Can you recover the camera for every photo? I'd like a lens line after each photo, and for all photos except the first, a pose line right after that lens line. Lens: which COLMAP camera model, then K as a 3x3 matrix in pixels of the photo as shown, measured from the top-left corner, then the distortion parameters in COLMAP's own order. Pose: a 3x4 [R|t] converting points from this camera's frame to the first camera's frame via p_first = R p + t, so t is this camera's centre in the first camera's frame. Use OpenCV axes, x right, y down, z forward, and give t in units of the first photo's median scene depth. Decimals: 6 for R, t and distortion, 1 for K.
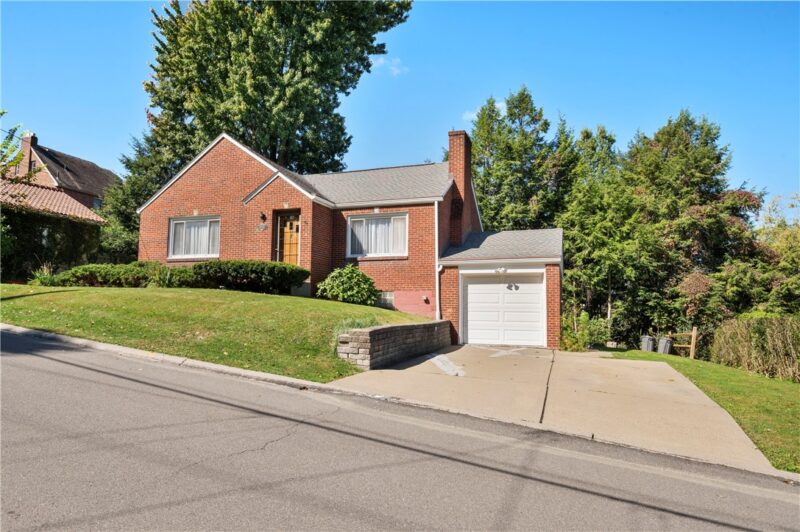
lens RADIAL K [[507.8, 0, 399.7], [0, 507.8, 270.4], [0, 0, 1]] dist [0.000047, 0.001271]
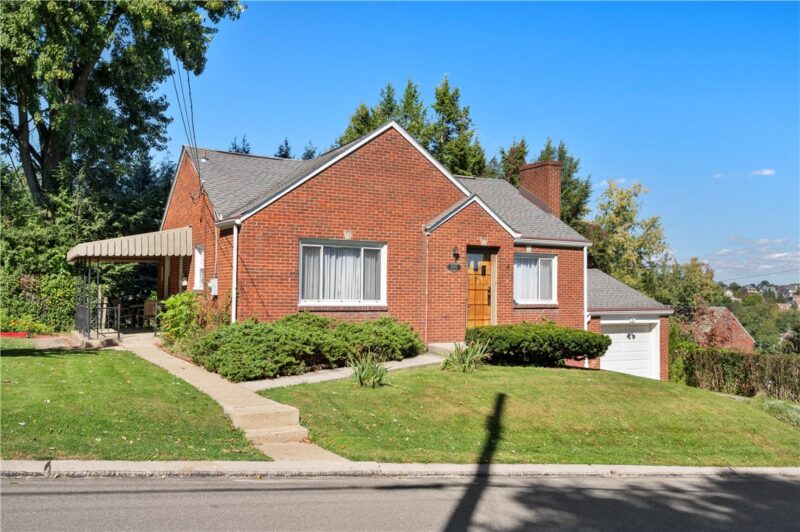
lens RADIAL K [[696.1, 0, 395.1], [0, 696.1, 264.5], [0, 0, 1]] dist [0.001643, 0.013050]
pose [[0.673881, 0.025245, 0.738409, -0.992310], [-0.066713, 0.997413, 0.026783, -0.101975], [-0.735822, -0.067310, 0.673821, 0.350441]]
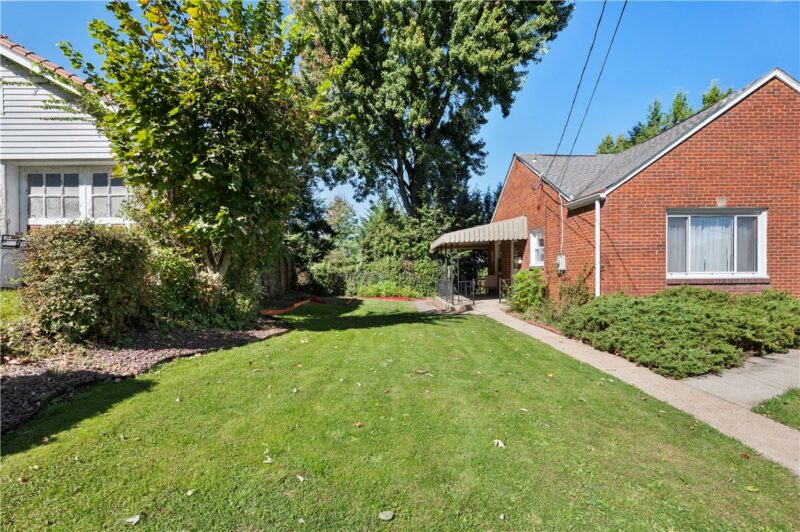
lens RADIAL K [[367.8, 0, 400.2], [0, 367.8, 272.7], [0, 0, 1]] dist [0.008229, 0.000094]
pose [[0.938386, -0.021683, 0.344907, -0.891566], [-0.009927, 0.995927, 0.089619, -0.065090], [-0.345446, -0.087521, 0.934349, 0.700311]]
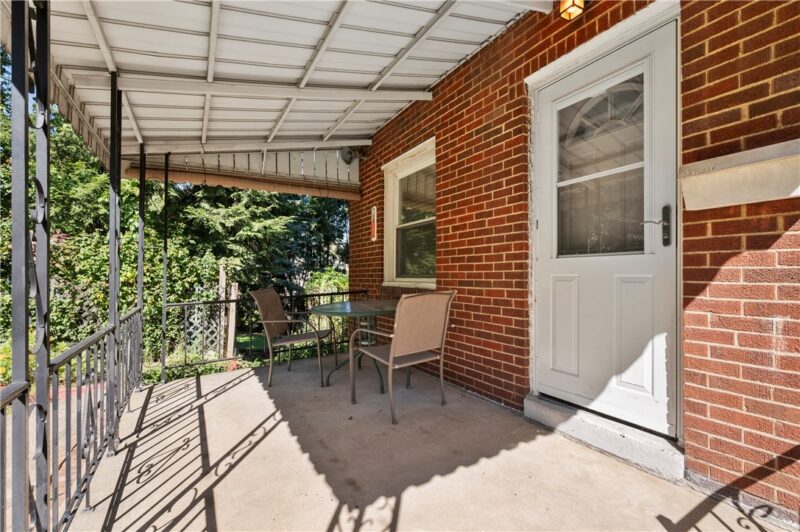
lens RADIAL K [[367.8, 0, 396.5], [0, 367.8, 271.9], [0, 0, 1]] dist [0.008229, 0.000094]
pose [[0.661517, 0.002523, 0.749926, -0.552664], [-0.069527, 0.995894, 0.057979, -0.010976], [-0.746700, -0.090494, 0.658976, 1.280969]]
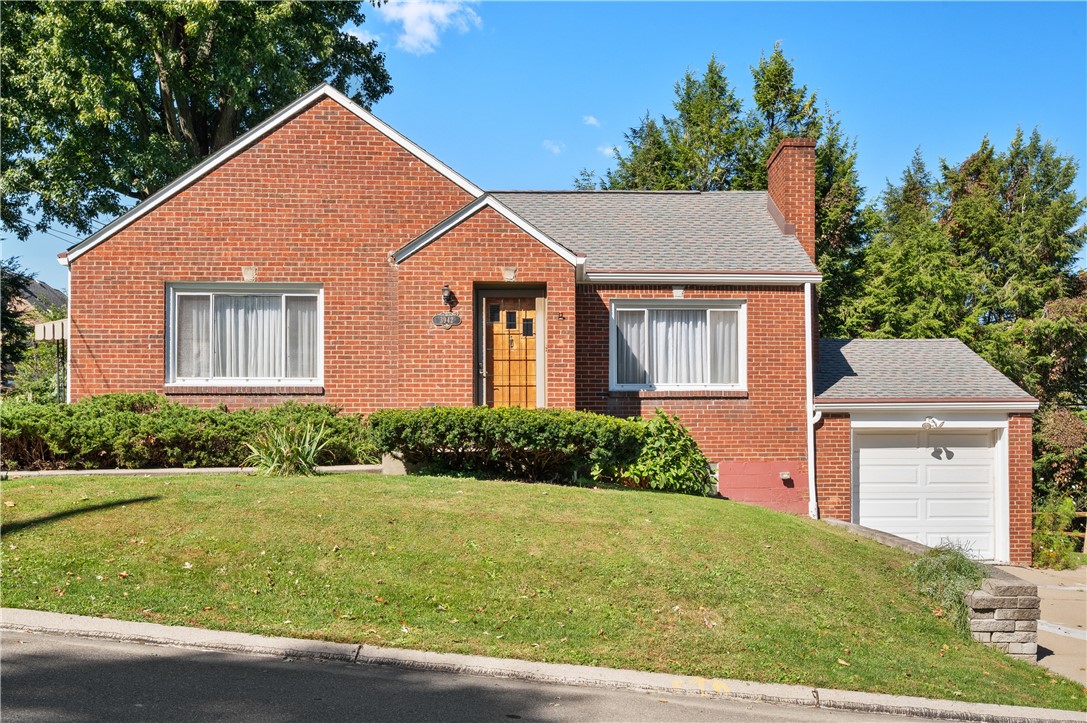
lens RADIAL K [[985.1, 0, 629.9], [0, 985.1, 427.3], [0, 0, 1]] dist [0.001687, -0.014891]
pose [[0.924058, -0.004939, 0.382220, -0.414145], [-0.019593, 0.997990, 0.060265, -0.044013], [-0.381749, -0.063177, 0.922104, 0.143398]]
